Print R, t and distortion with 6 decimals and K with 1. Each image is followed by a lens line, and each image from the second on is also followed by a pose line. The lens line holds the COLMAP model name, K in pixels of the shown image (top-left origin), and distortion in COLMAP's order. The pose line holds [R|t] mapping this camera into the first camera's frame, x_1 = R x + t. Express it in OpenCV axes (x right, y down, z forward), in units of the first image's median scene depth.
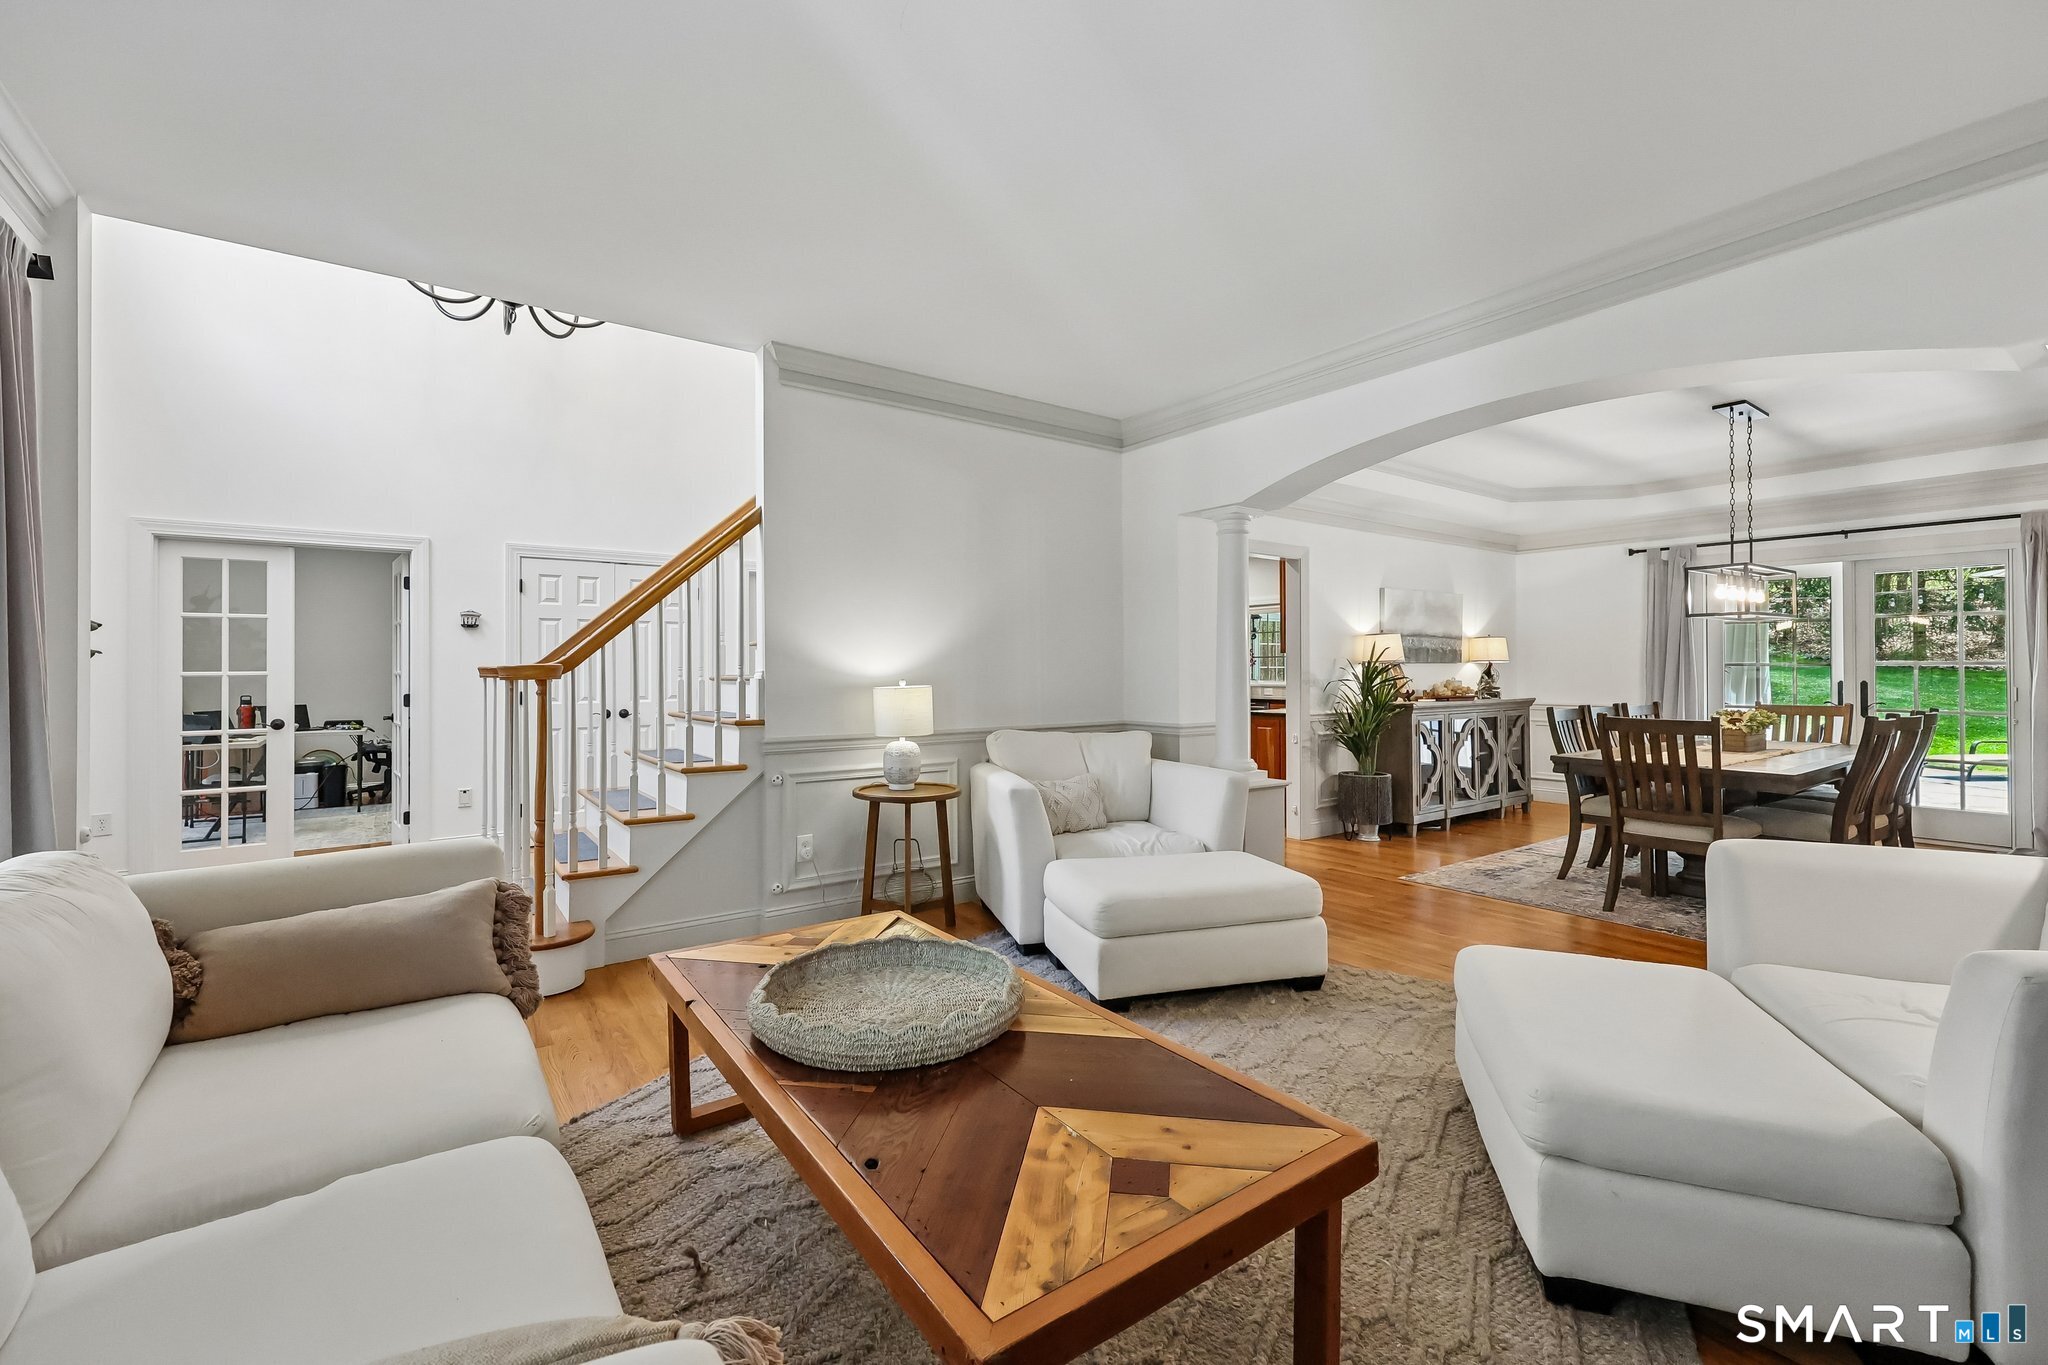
lens RADIAL K [[854.5, 0, 1016.6], [0, 854.5, 674.6], [0, 0, 1]] dist [-0.003652, -0.000247]
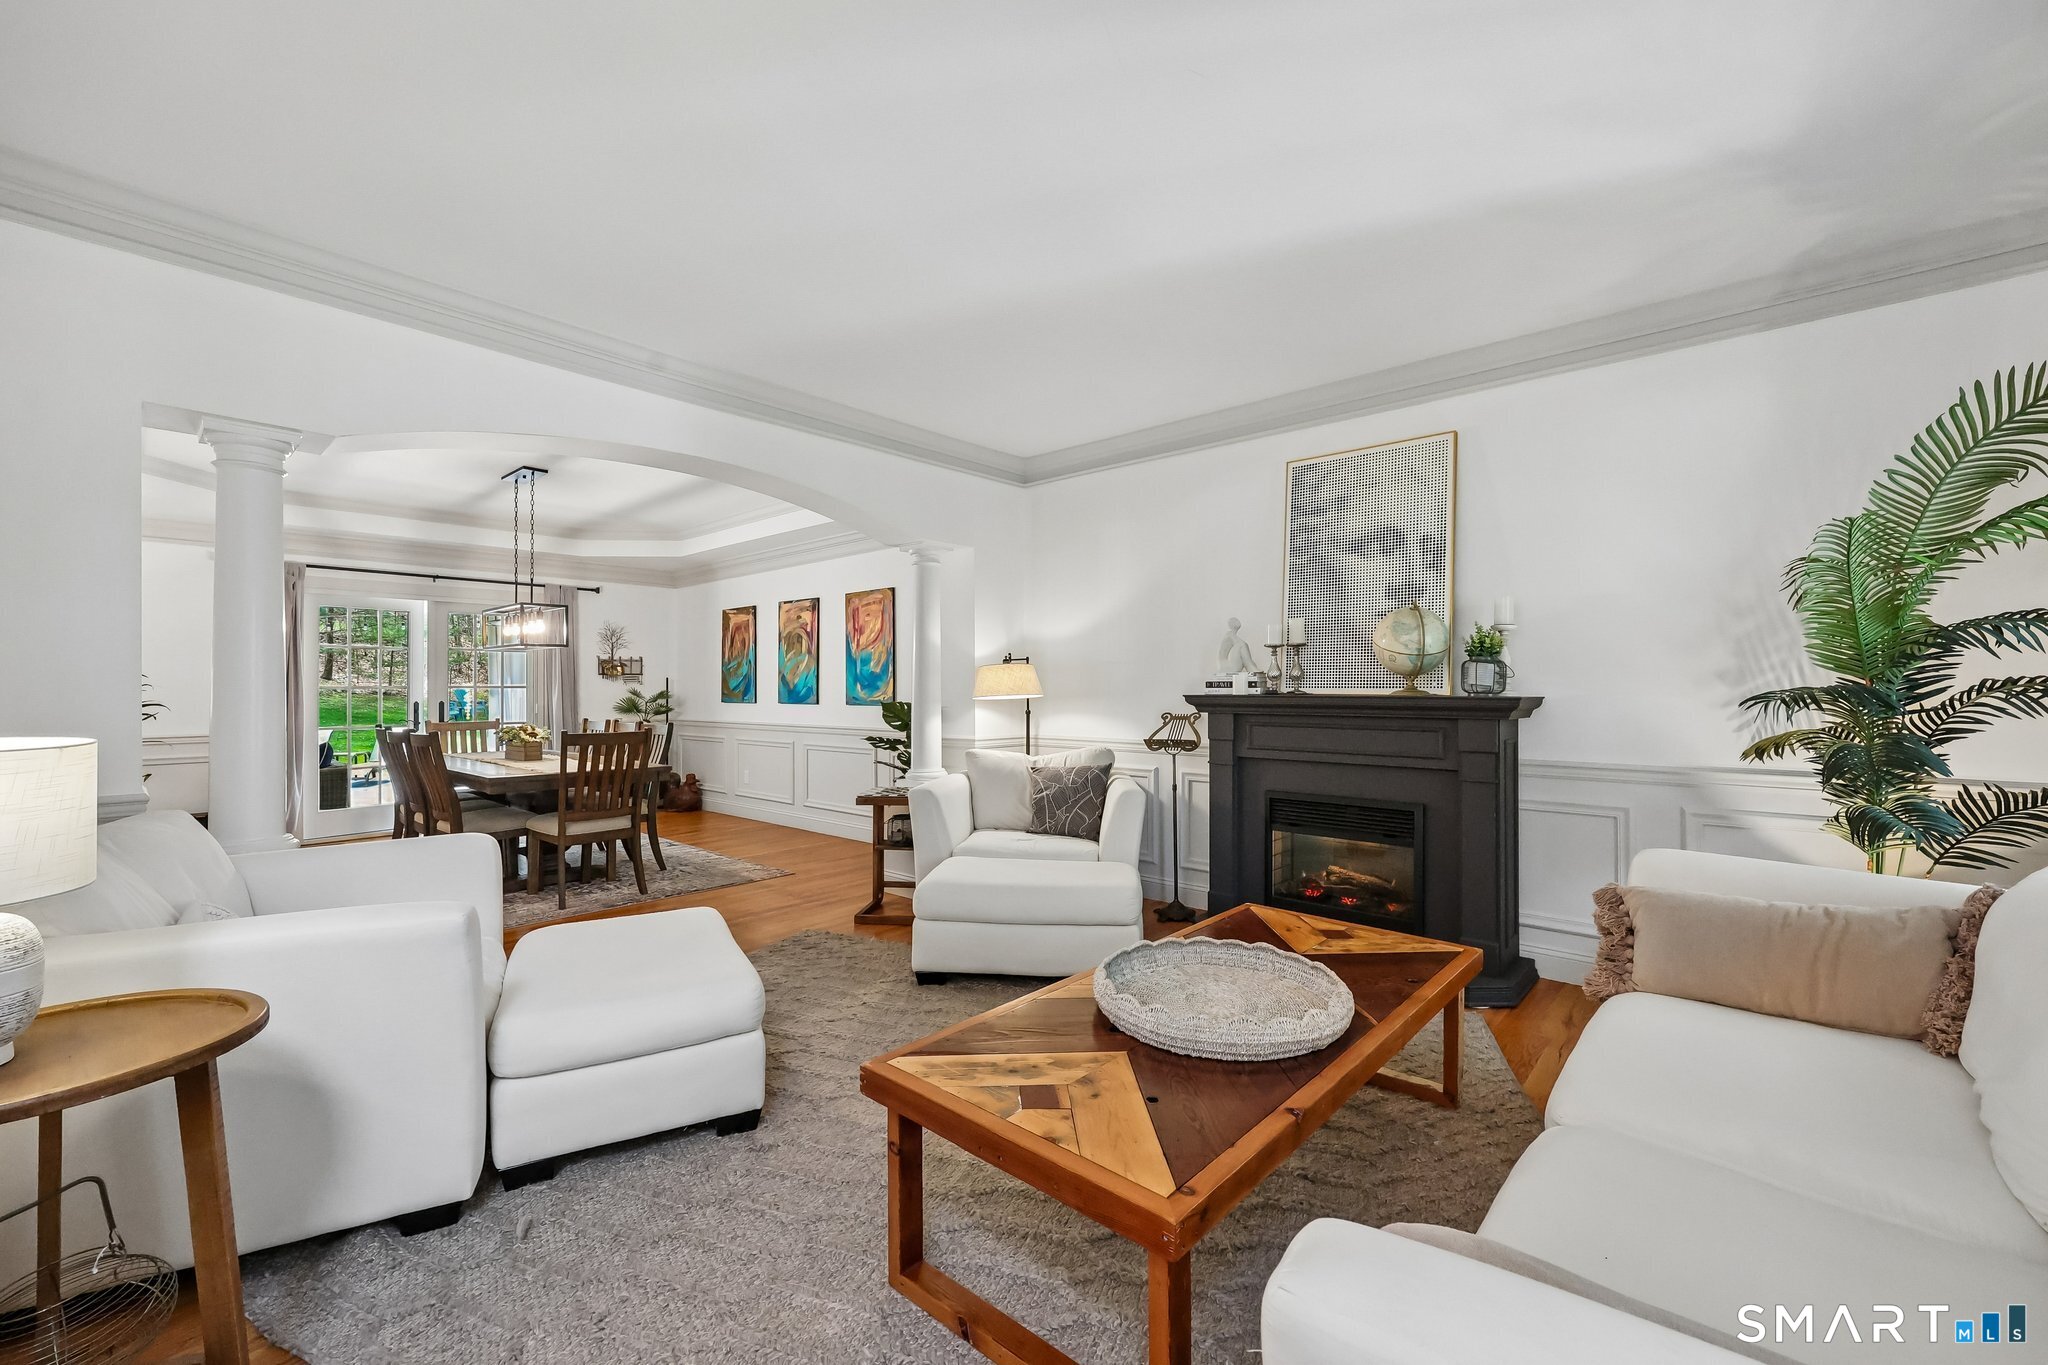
lens RADIAL K [[854.5, 0, 1018.2], [0, 854.5, 678.2], [0, 0, 1]] dist [-0.003652, -0.000247]
pose [[-0.226804, 0.016074, 0.973808, -0.842051], [0.010027, 0.999849, -0.014169, -0.001442], [-0.973889, 0.006550, -0.226931, 1.099737]]
